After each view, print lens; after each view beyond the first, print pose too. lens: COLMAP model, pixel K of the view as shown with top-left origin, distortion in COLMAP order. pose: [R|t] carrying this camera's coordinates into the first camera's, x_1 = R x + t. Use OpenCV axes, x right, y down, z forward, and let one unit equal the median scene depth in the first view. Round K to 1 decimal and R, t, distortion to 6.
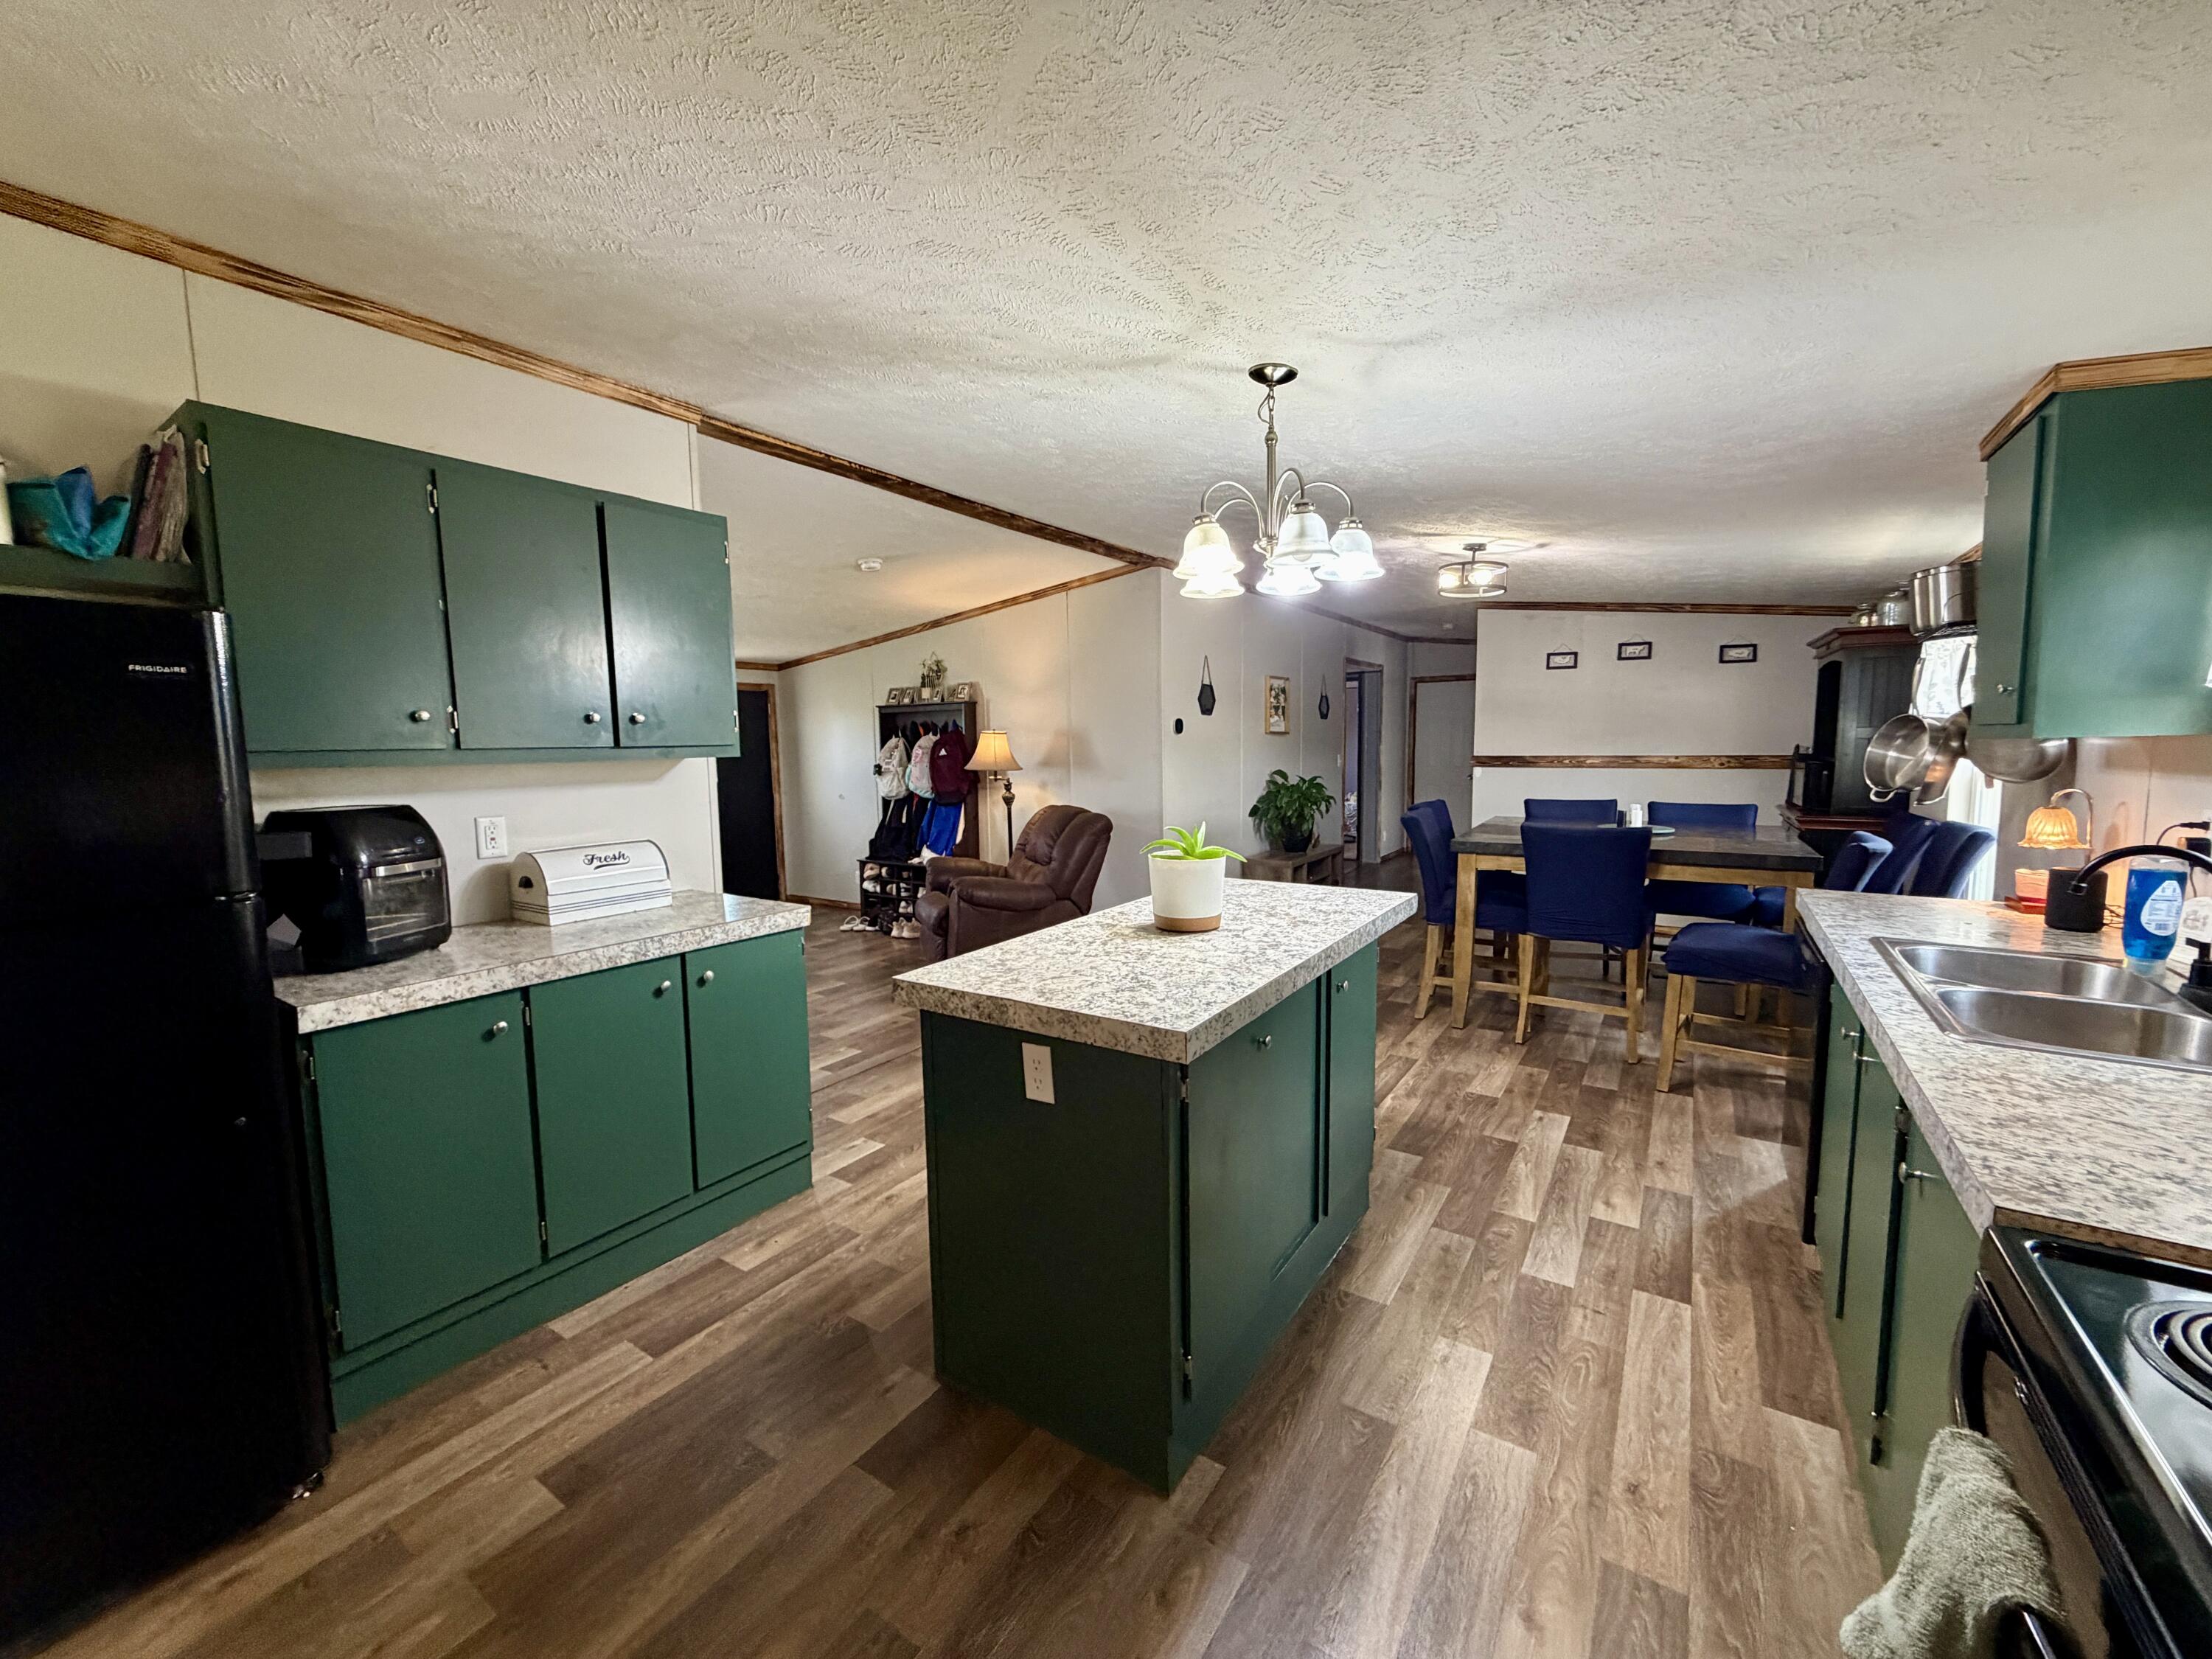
lens RADIAL K [[884.5, 0, 1106.0], [0, 884.5, 829.5], [0, 0, 1]] dist [-0.000038, -0.000063]
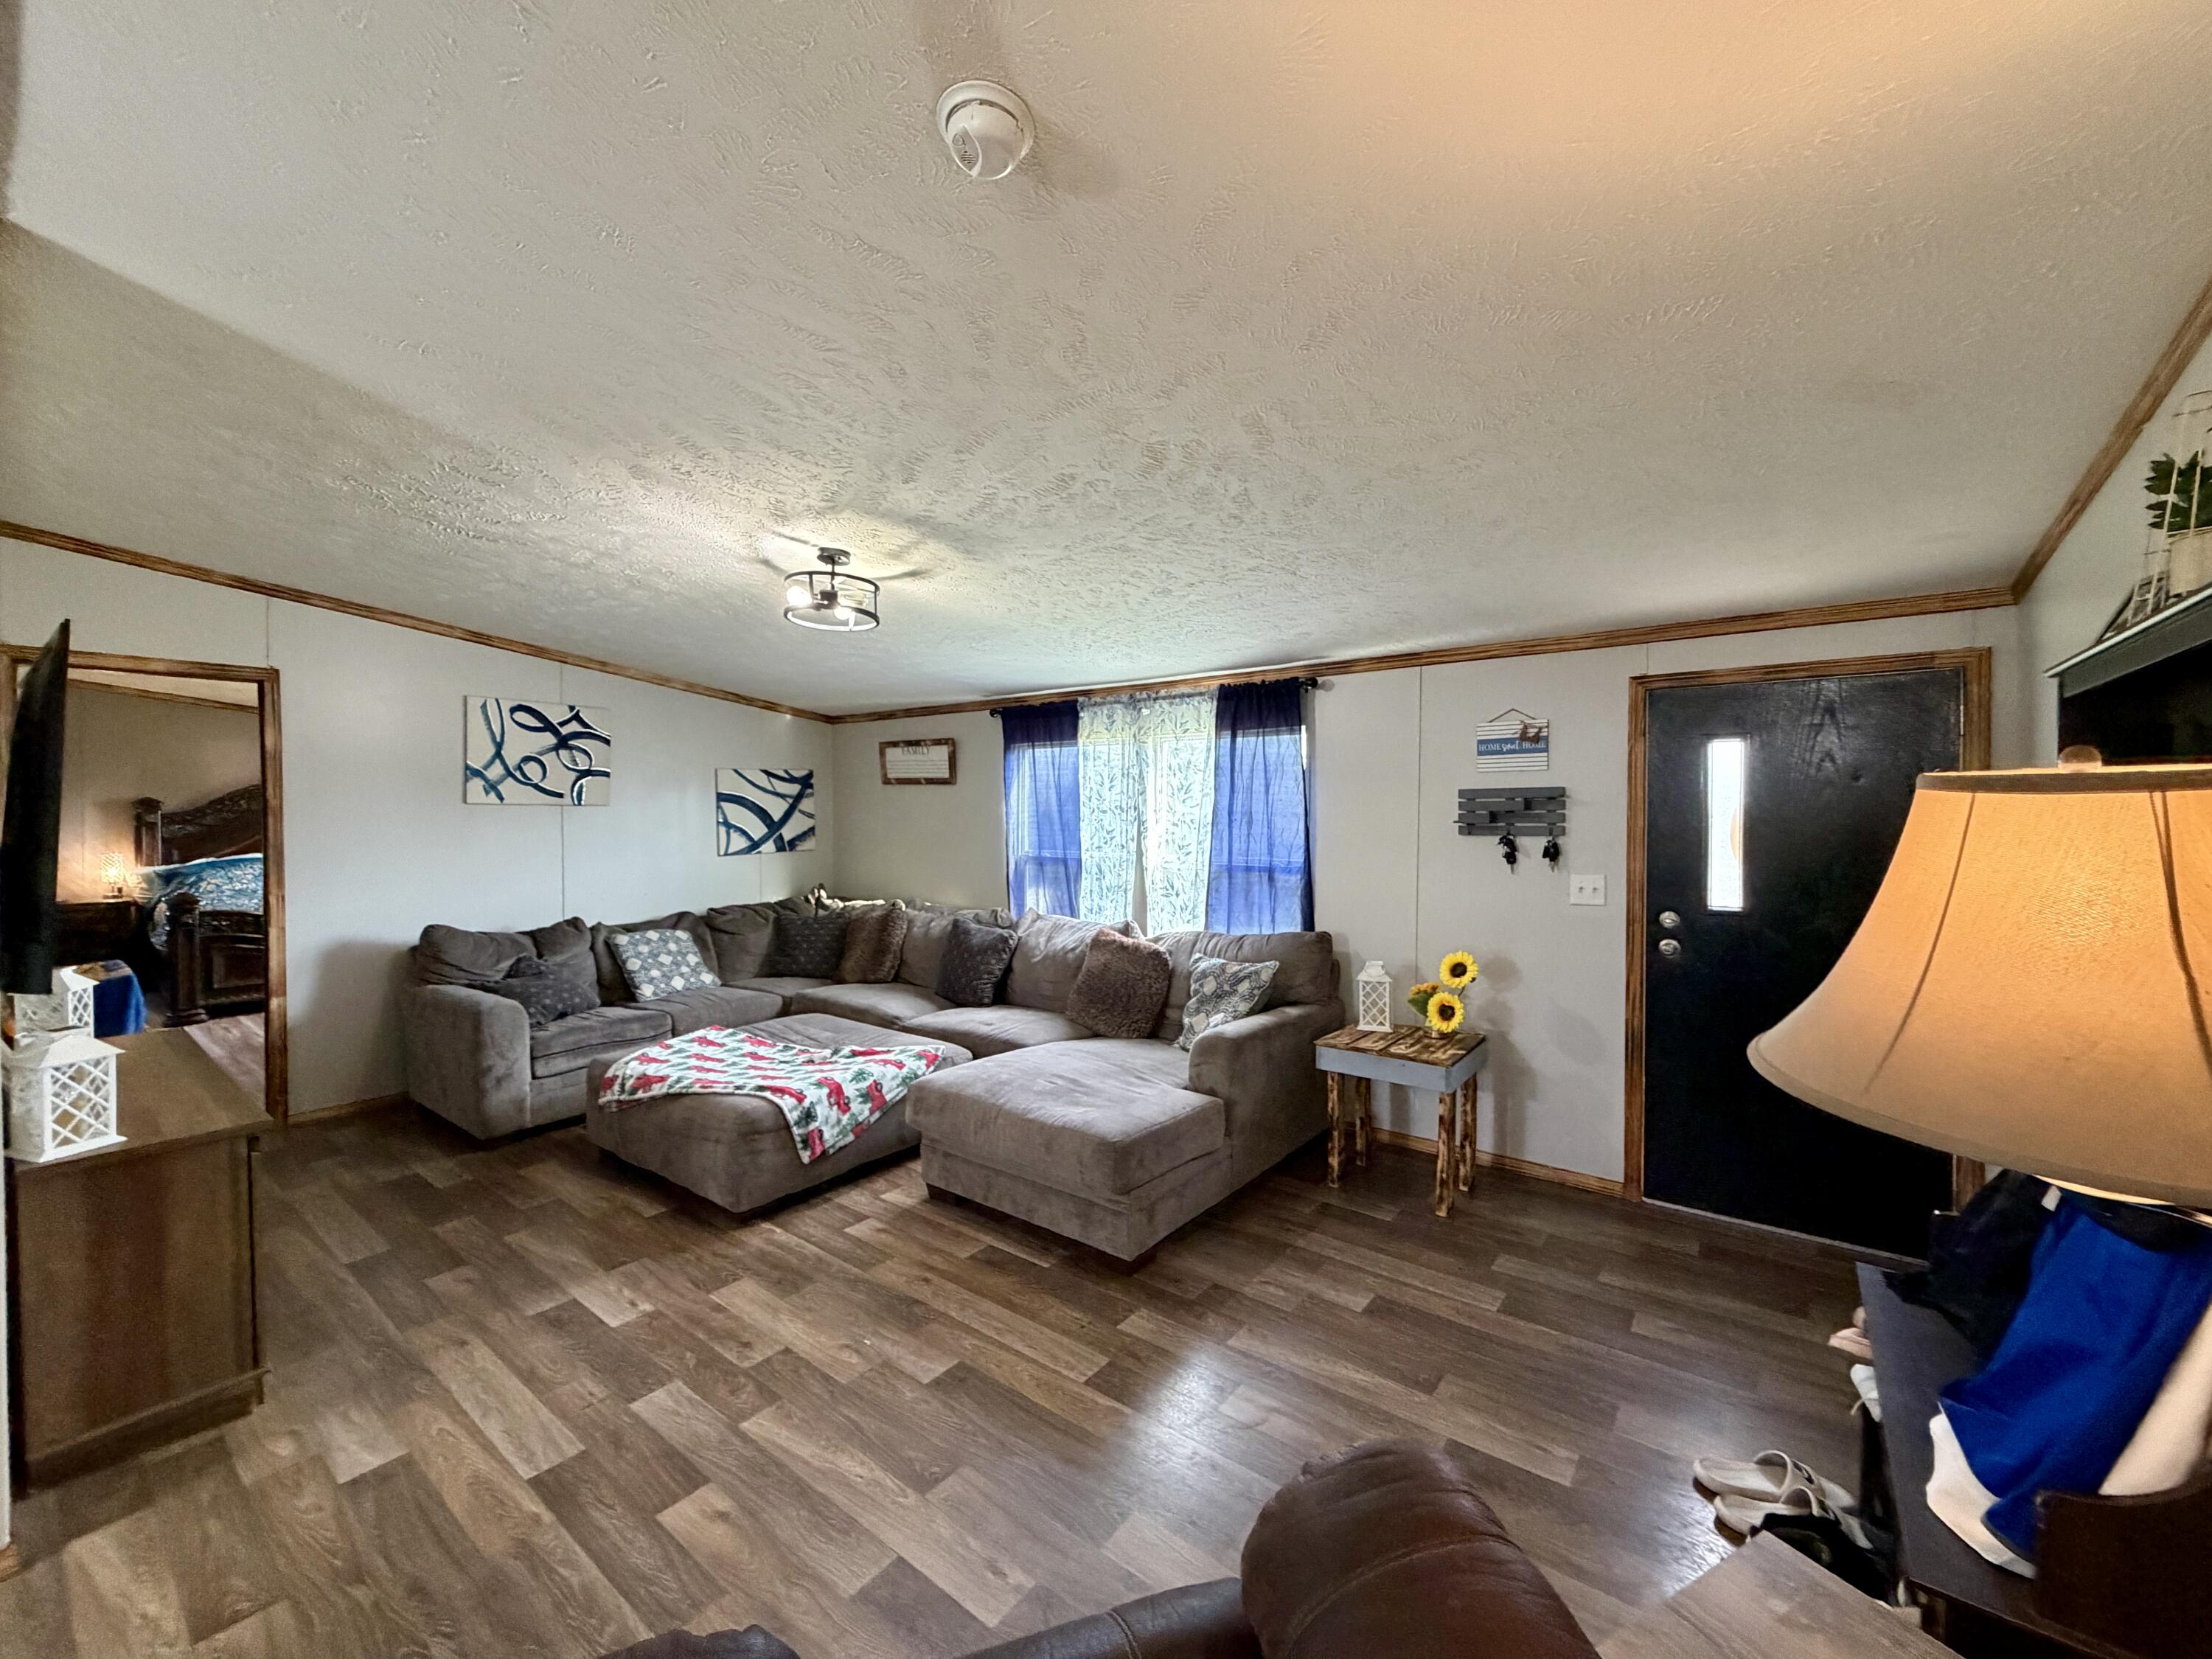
lens RADIAL K [[884.5, 0, 1106.0], [0, 884.5, 829.5], [0, 0, 1]] dist [-0.000038, -0.000063]
pose [[-0.070823, 0.031257, -0.996999, 1.401564], [-0.103404, 0.993894, 0.038505, -0.193328], [0.992115, 0.105820, -0.067159, 1.480393]]
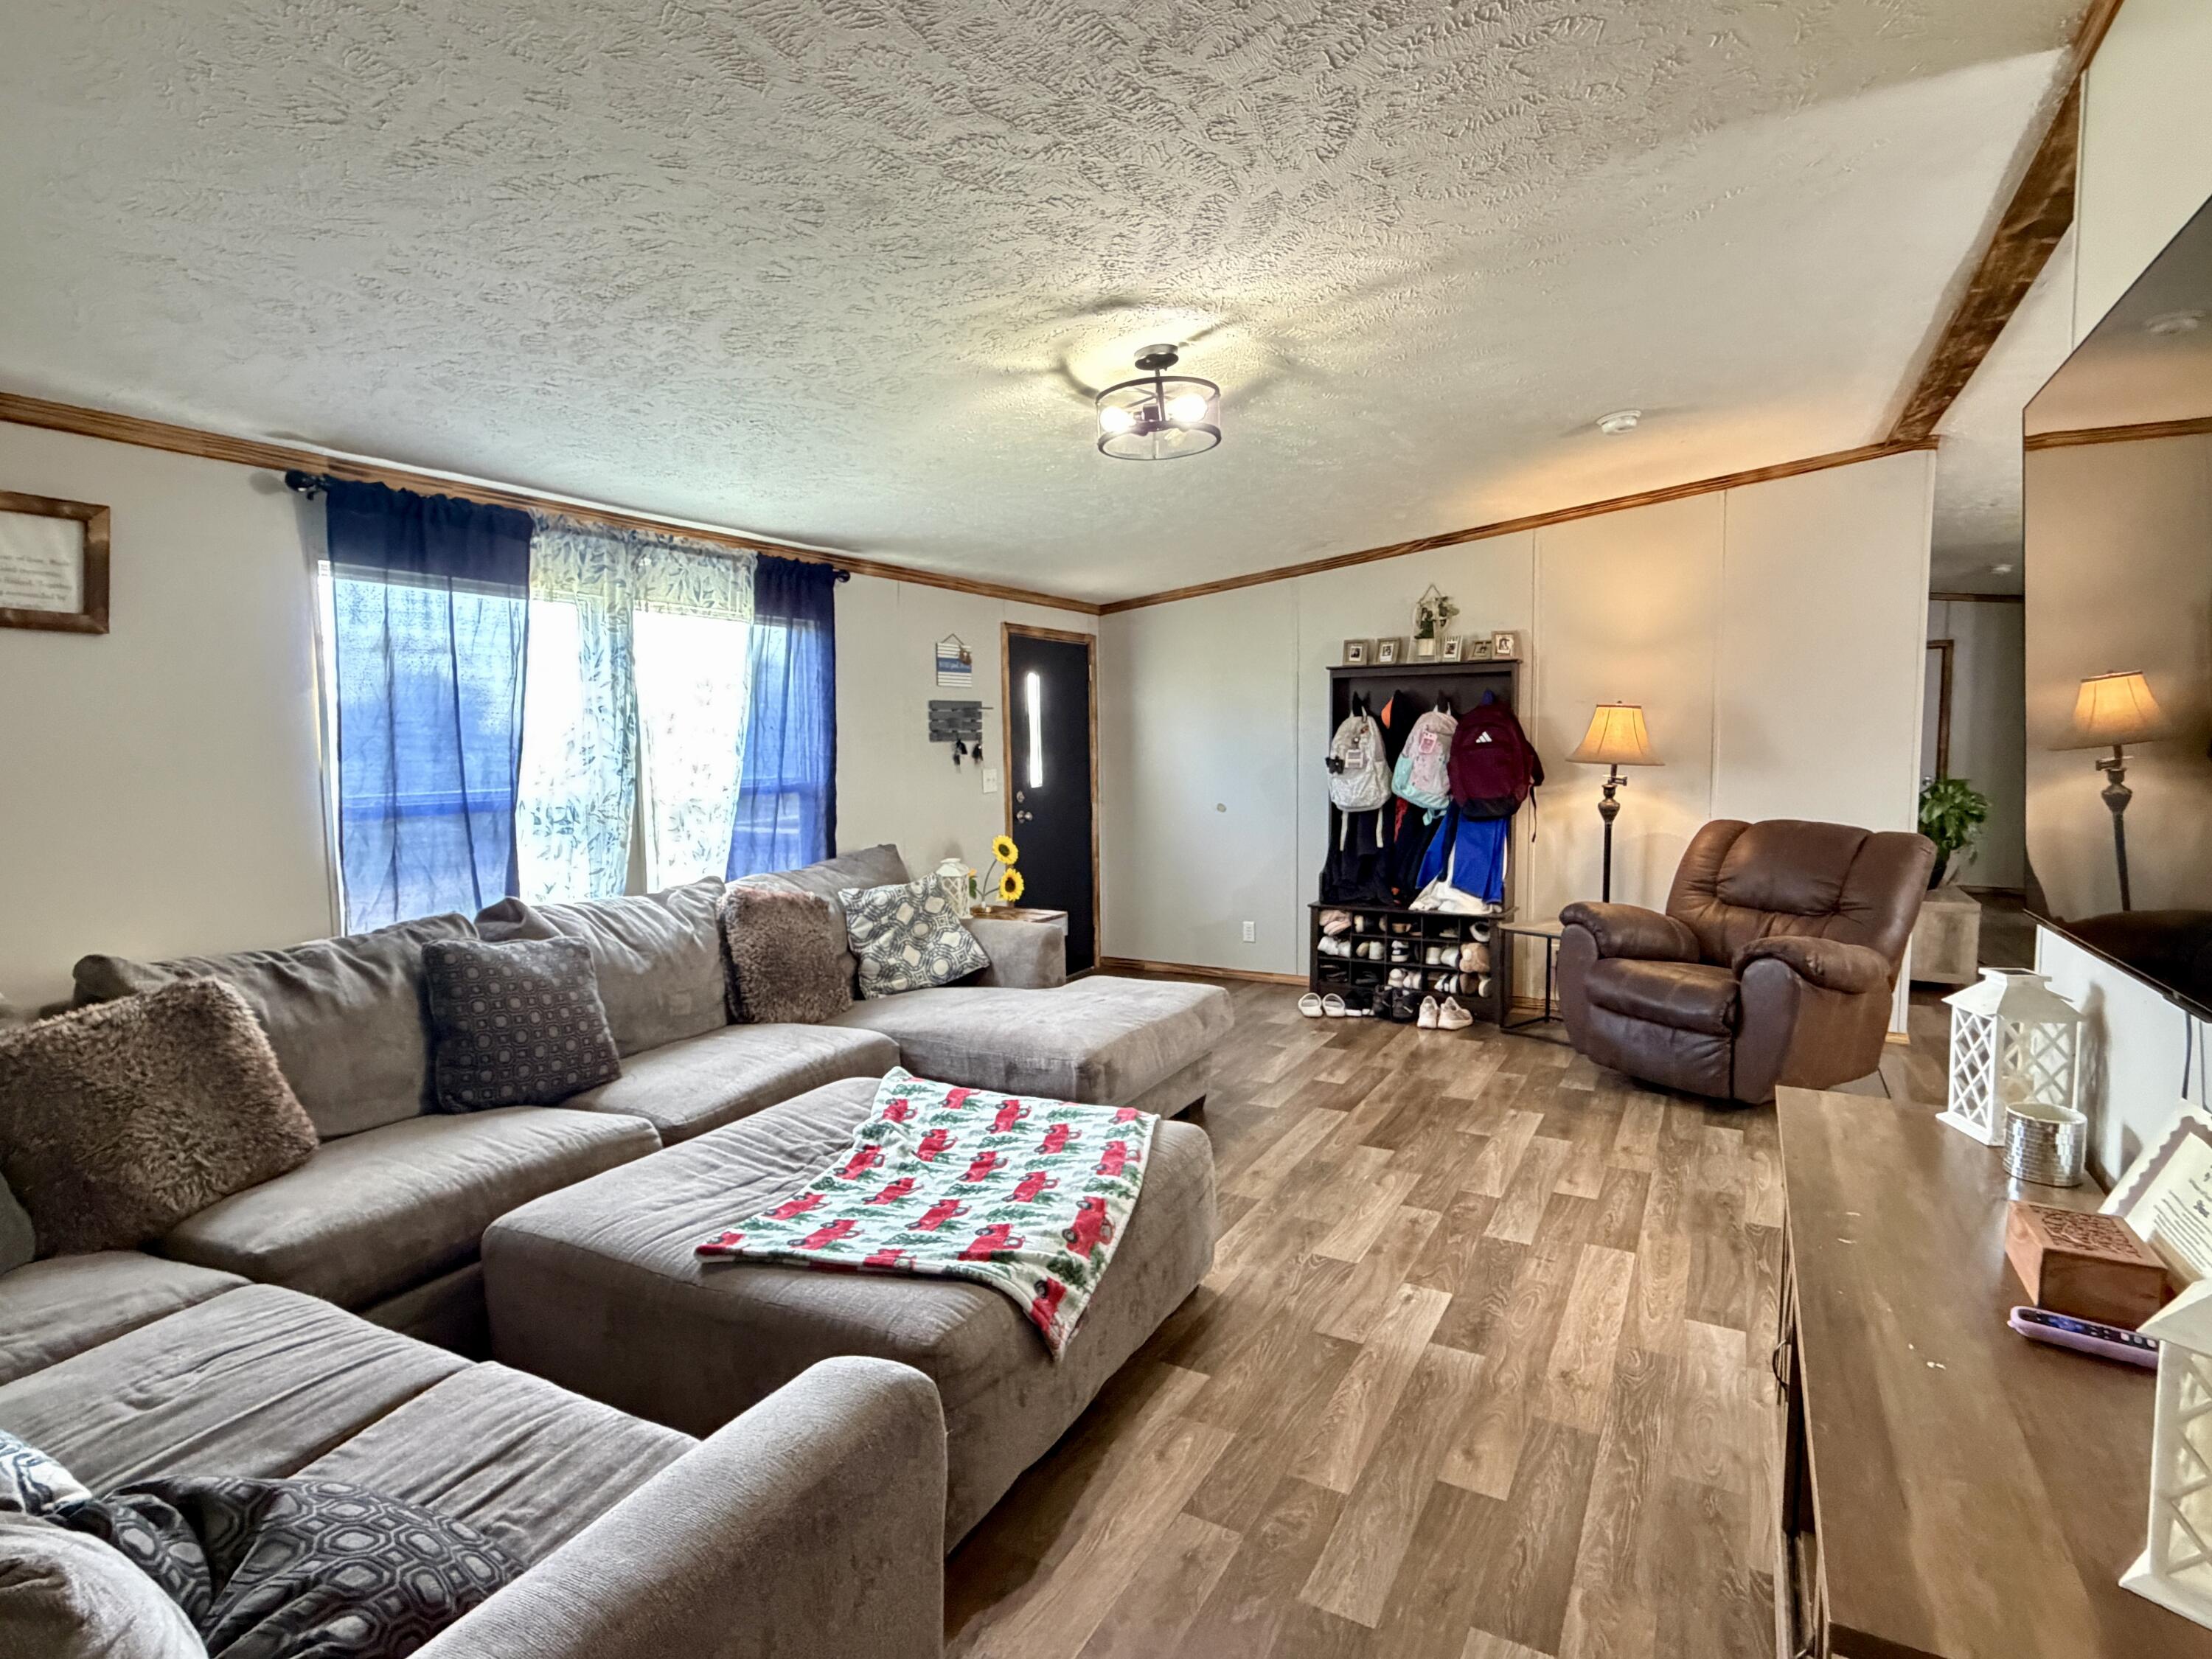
lens RADIAL K [[1126.6, 0, 1106.0], [0, 1126.6, 829.5], [0, 0, 1]] dist [-0.000165, -0.000468]
pose [[0.997005, -0.007483, 0.076980, -0.072976], [0.009303, 0.999685, -0.023306, 0.049499], [-0.076782, 0.023953, 0.996760, -0.301717]]
